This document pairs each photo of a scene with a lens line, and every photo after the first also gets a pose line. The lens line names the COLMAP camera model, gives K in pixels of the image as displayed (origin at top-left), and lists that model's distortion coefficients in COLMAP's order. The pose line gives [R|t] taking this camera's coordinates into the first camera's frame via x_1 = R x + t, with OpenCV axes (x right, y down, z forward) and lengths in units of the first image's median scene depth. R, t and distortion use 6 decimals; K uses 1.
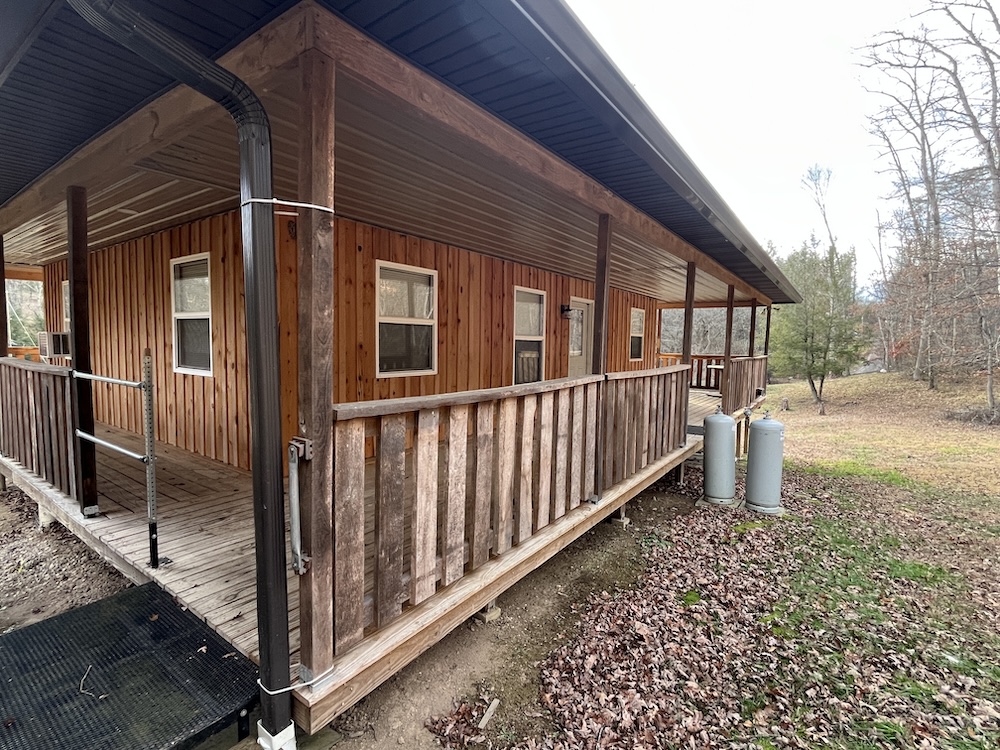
lens RADIAL K [[476.8, 0, 501.4], [0, 476.8, 373.8], [0, 0, 1]] dist [-0.005806, -0.000625]
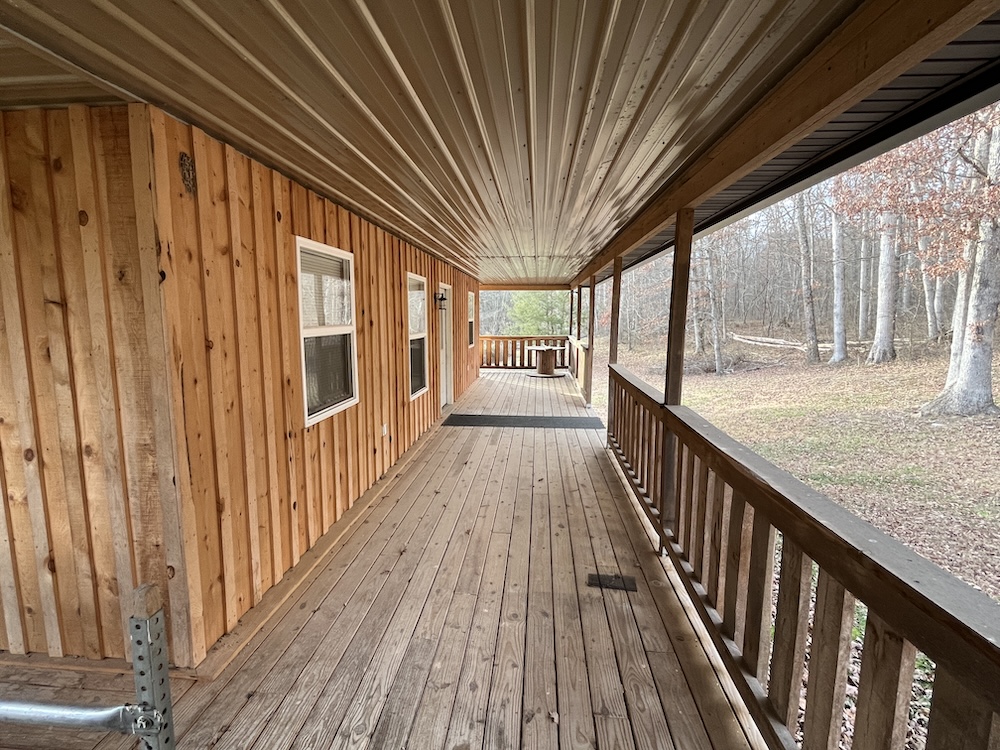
lens RADIAL K [[476.8, 0, 498.3], [0, 476.8, 373.7], [0, 0, 1]] dist [-0.005806, -0.000625]
pose [[0.863850, -0.084696, 0.496578, -0.304204], [0.056328, 0.995823, 0.071858, -0.080278], [-0.500590, -0.034103, 0.865013, 0.289935]]
